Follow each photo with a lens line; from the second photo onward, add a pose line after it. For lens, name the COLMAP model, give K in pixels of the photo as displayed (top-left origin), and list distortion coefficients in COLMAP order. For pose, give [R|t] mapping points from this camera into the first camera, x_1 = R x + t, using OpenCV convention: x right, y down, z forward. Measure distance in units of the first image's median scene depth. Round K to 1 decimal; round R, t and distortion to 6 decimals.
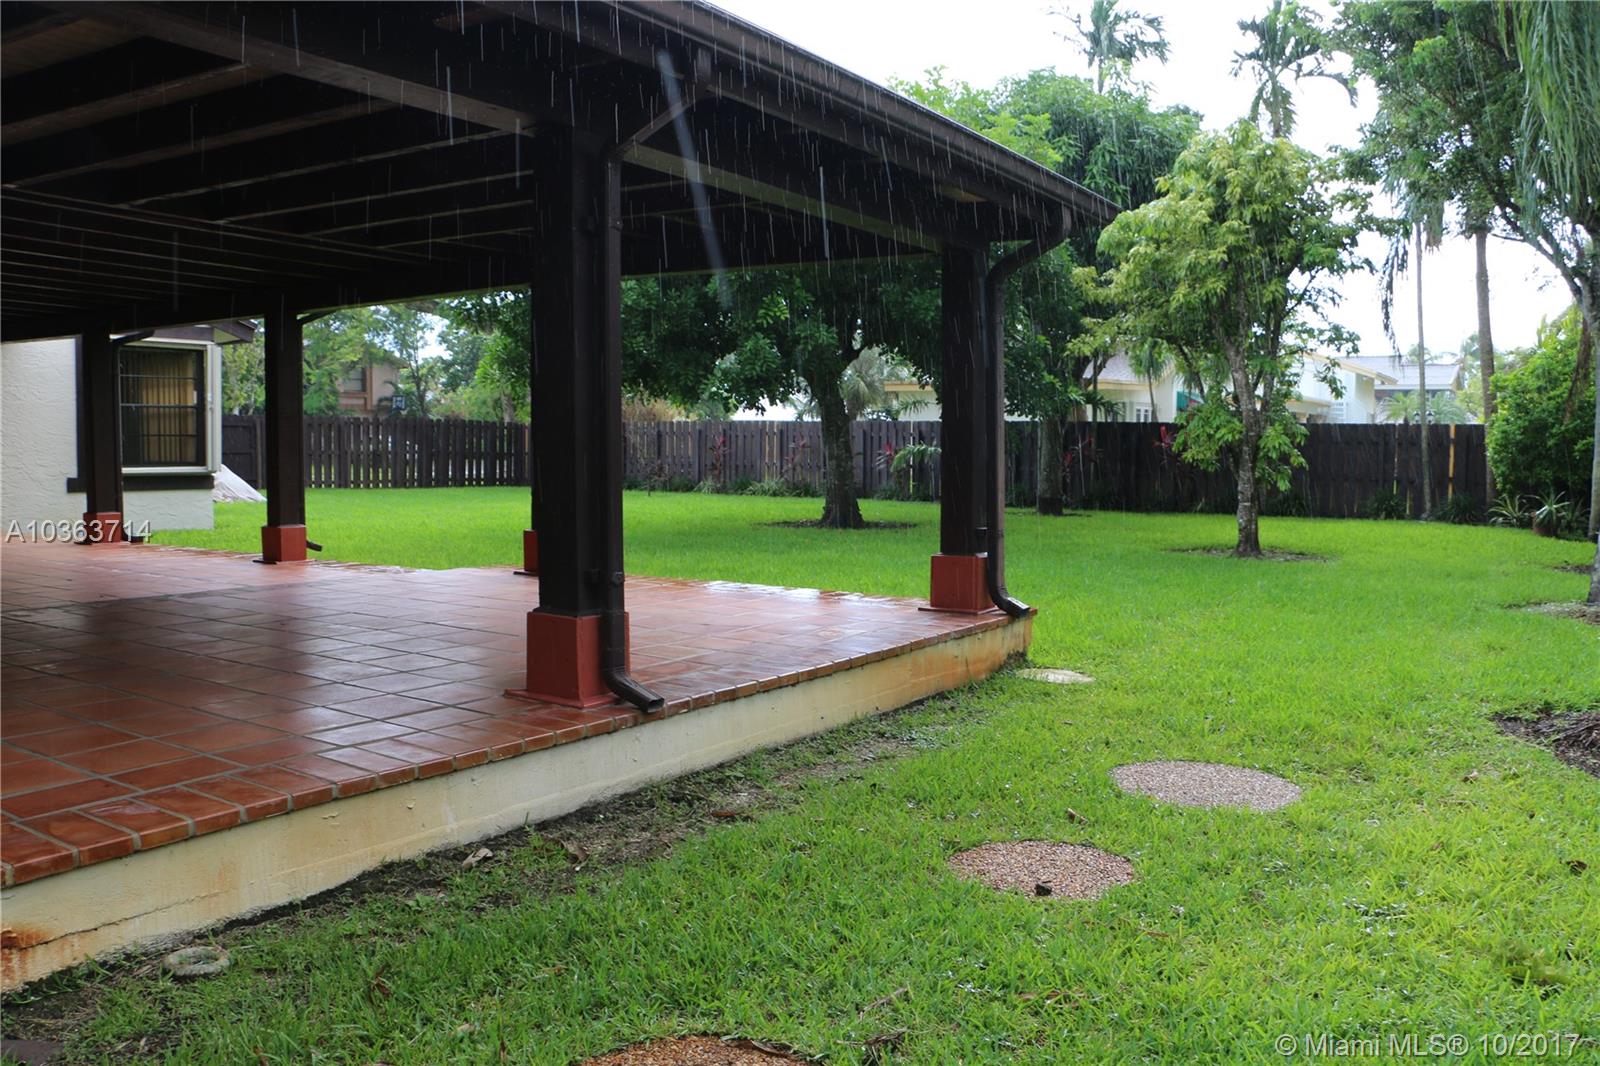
lens RADIAL K [[1300.4, 0, 812.7], [0, 1300.4, 549.0], [0, 0, 1]] dist [-0.181402, 0.129225]
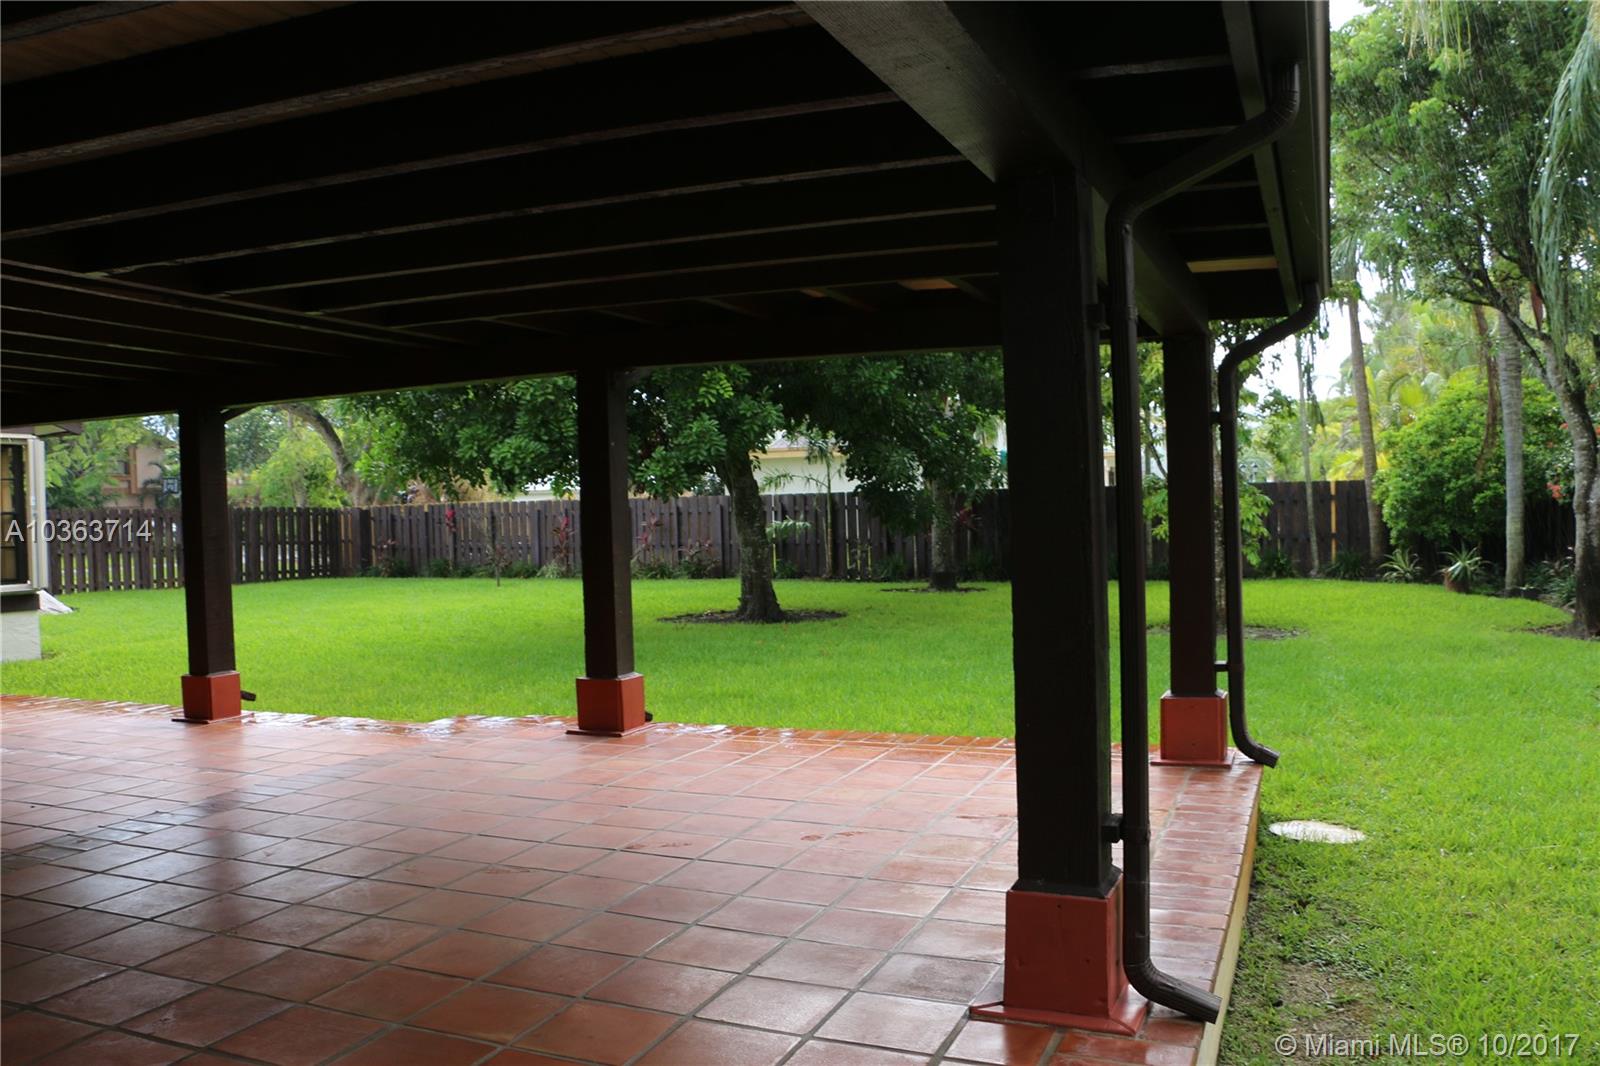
lens RADIAL K [[1300.4, 0, 810.7], [0, 1300.4, 552.5], [0, 0, 1]] dist [-0.181402, 0.129225]
pose [[0.982962, -0.039823, 0.179441, -0.100585], [0.047740, 0.998058, -0.040016, -0.024126], [-0.177499, 0.047901, 0.982955, 0.084361]]
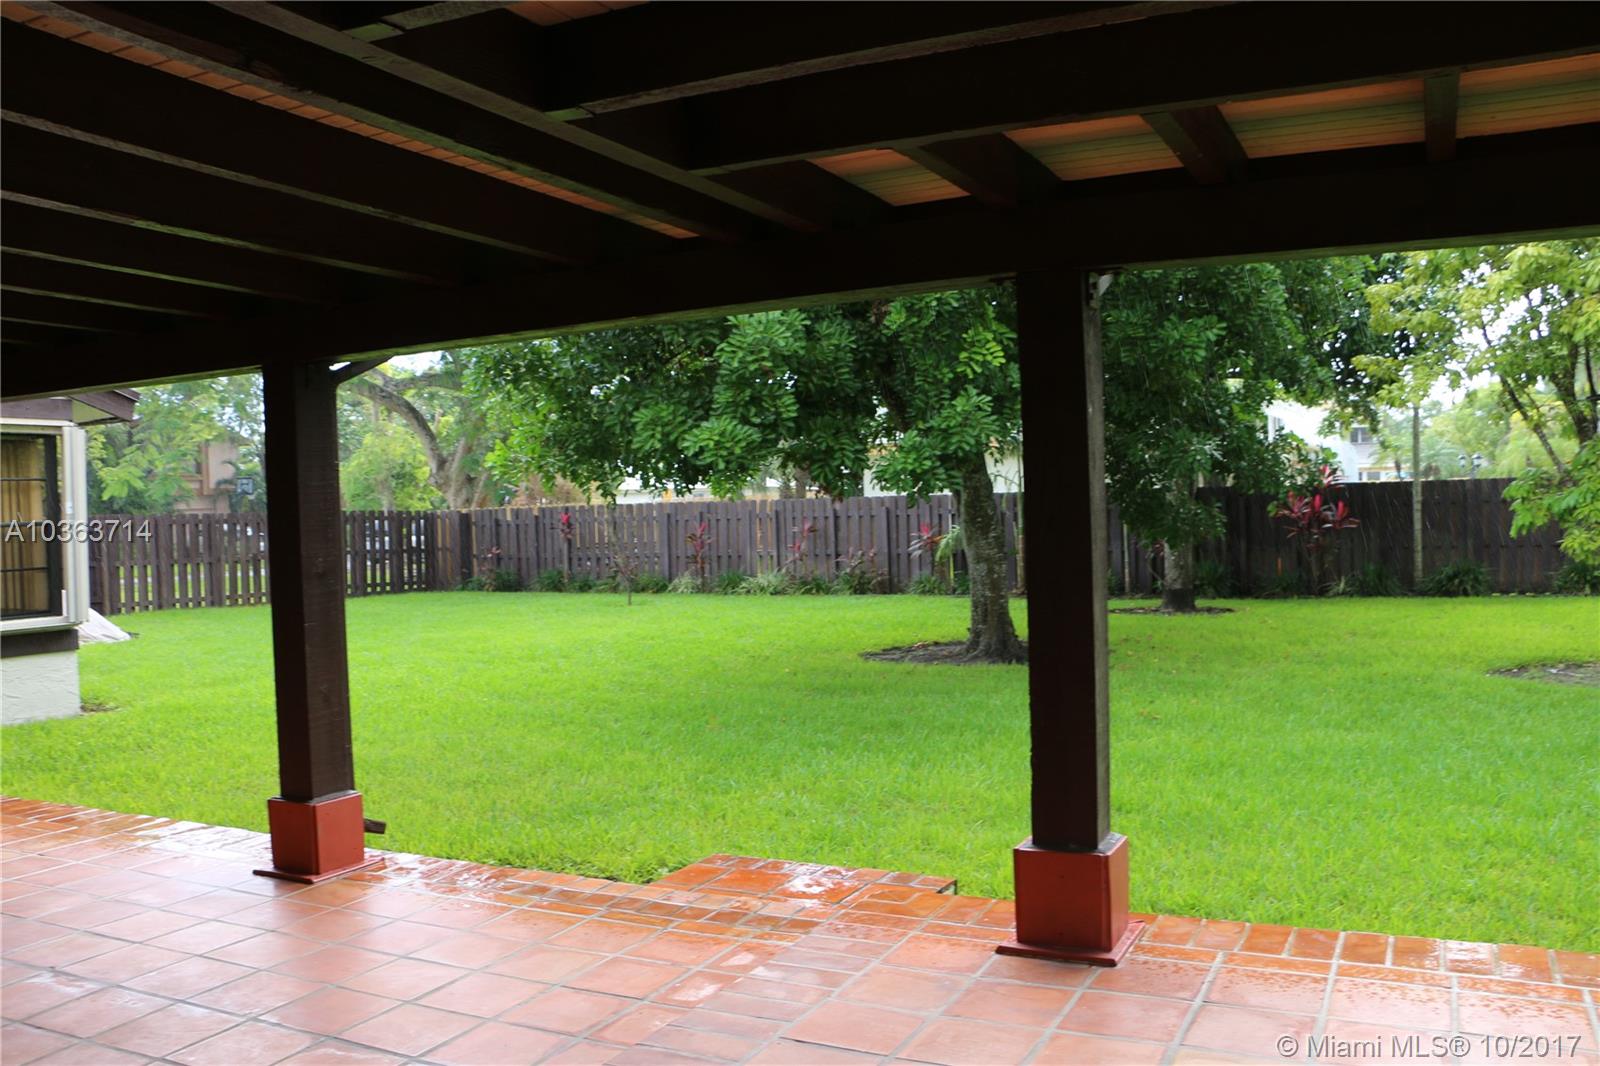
lens RADIAL K [[1362.5, 0, 803.2], [0, 1362.5, 529.0], [0, 0, 1]] dist [-0.175579, 0.162003]
pose [[0.993496, -0.040681, 0.106354, -0.152102], [0.047390, 0.996991, -0.061338, -0.043333], [-0.103539, 0.065979, 0.992435, 0.251804]]
